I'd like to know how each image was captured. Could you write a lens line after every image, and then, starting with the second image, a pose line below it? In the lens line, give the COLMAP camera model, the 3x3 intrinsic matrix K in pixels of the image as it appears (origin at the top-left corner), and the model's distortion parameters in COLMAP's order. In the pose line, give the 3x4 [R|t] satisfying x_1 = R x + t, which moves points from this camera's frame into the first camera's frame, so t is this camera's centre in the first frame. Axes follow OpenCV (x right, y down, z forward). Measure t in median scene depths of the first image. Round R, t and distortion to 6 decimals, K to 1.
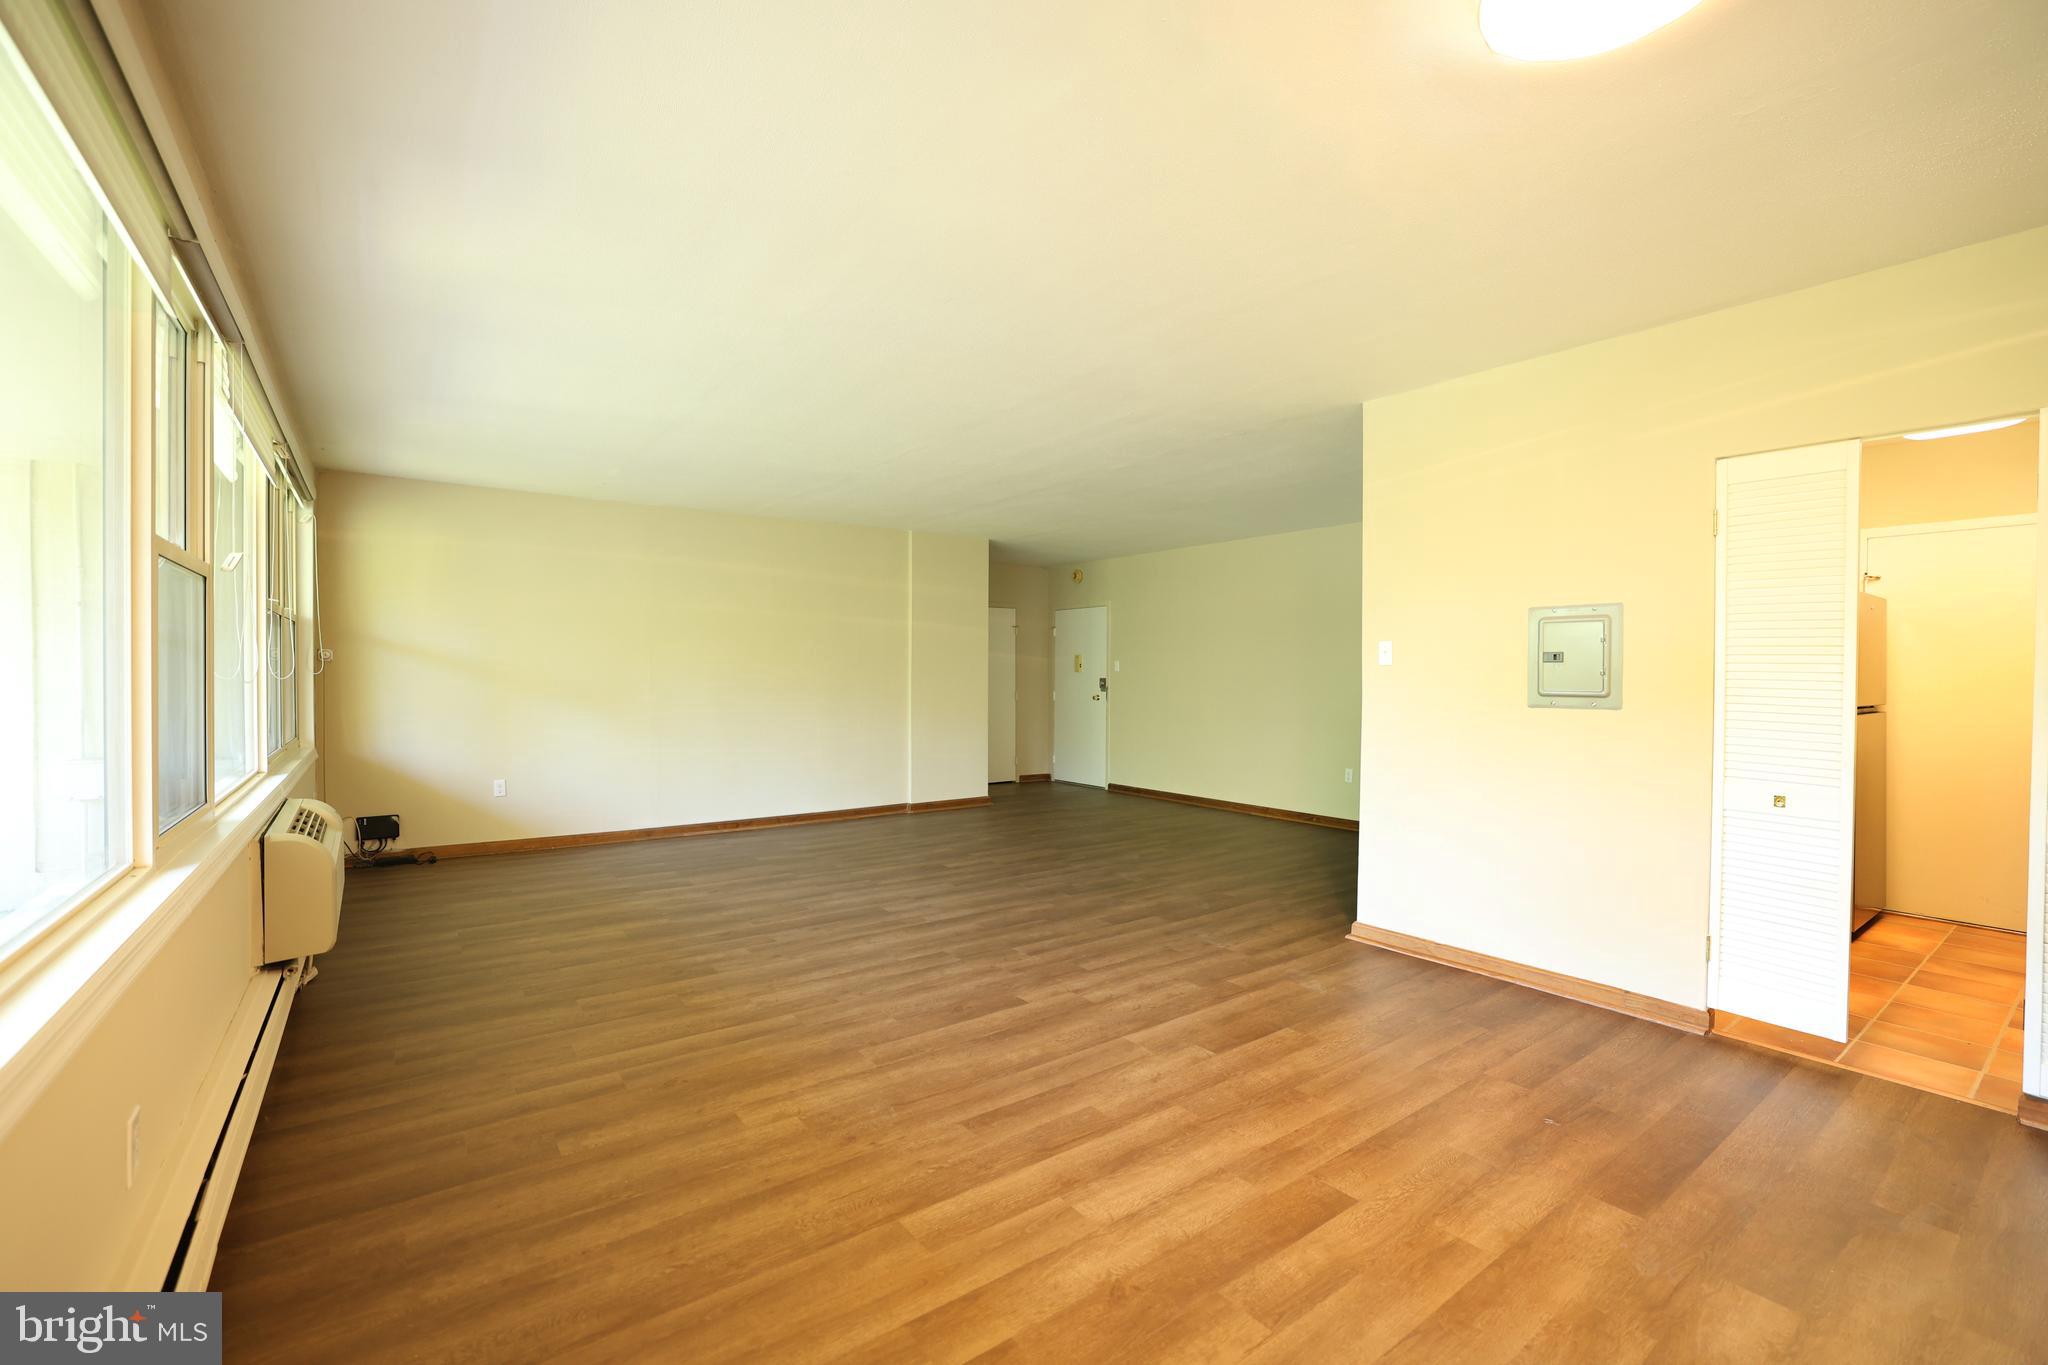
lens RADIAL K [[872.8, 0, 1035.2], [0, 872.8, 681.5], [0, 0, 1]] dist [-0.000452, 0.000239]
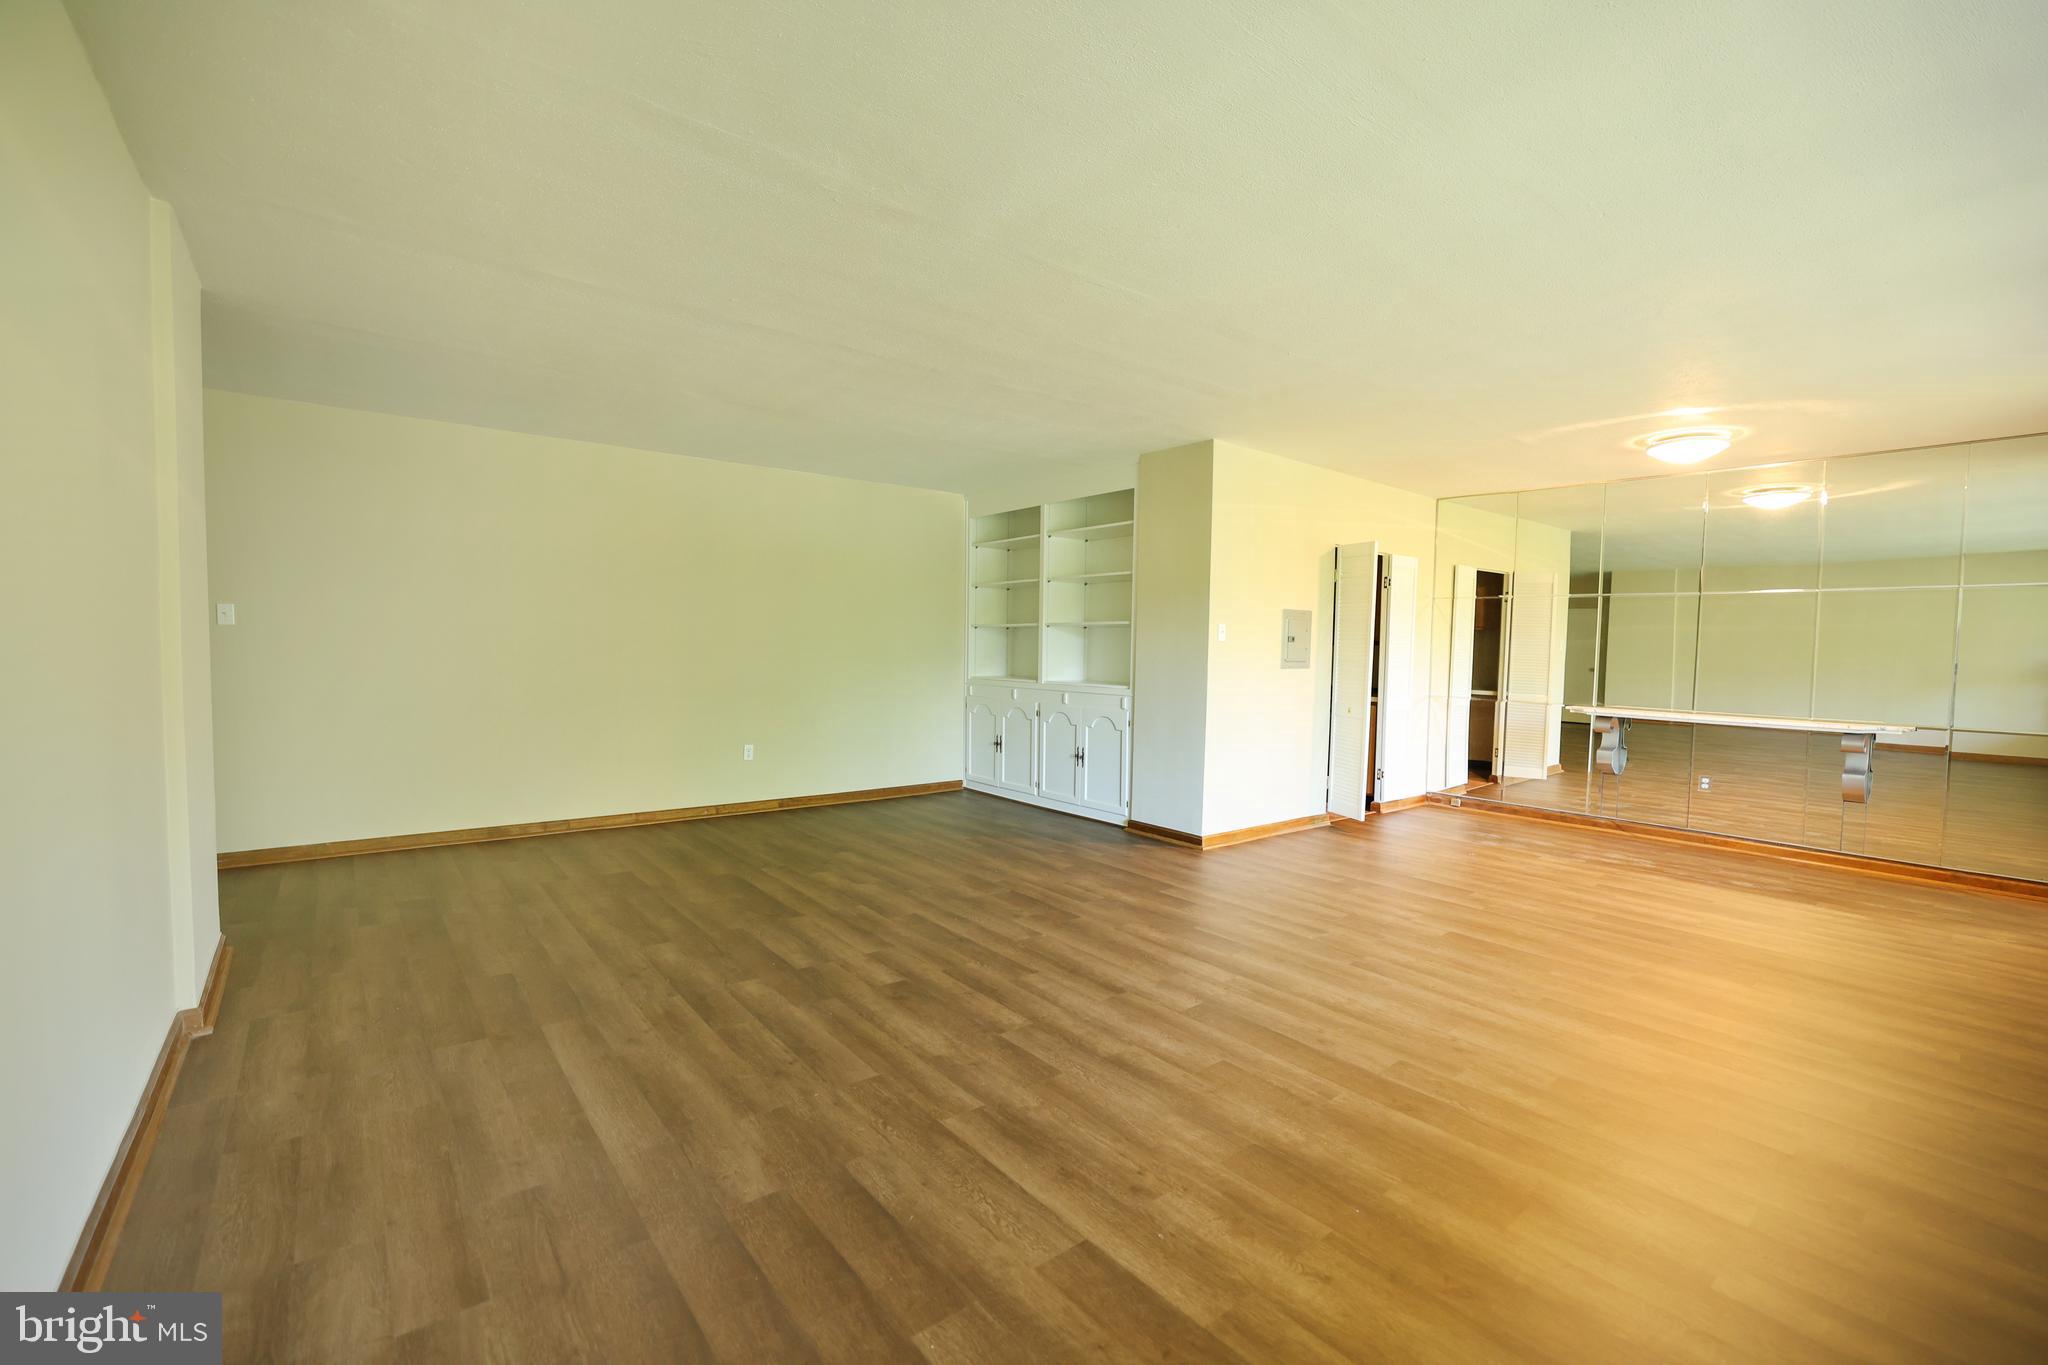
lens RADIAL K [[872.8, 0, 1034.3], [0, 872.8, 687.9], [0, 0, 1]] dist [-0.000452, 0.000239]
pose [[-0.039254, -0.060682, 0.997385, -1.020236], [-0.007527, 0.998144, 0.060432, -0.028606], [-0.999201, -0.005135, -0.039638, 1.427075]]
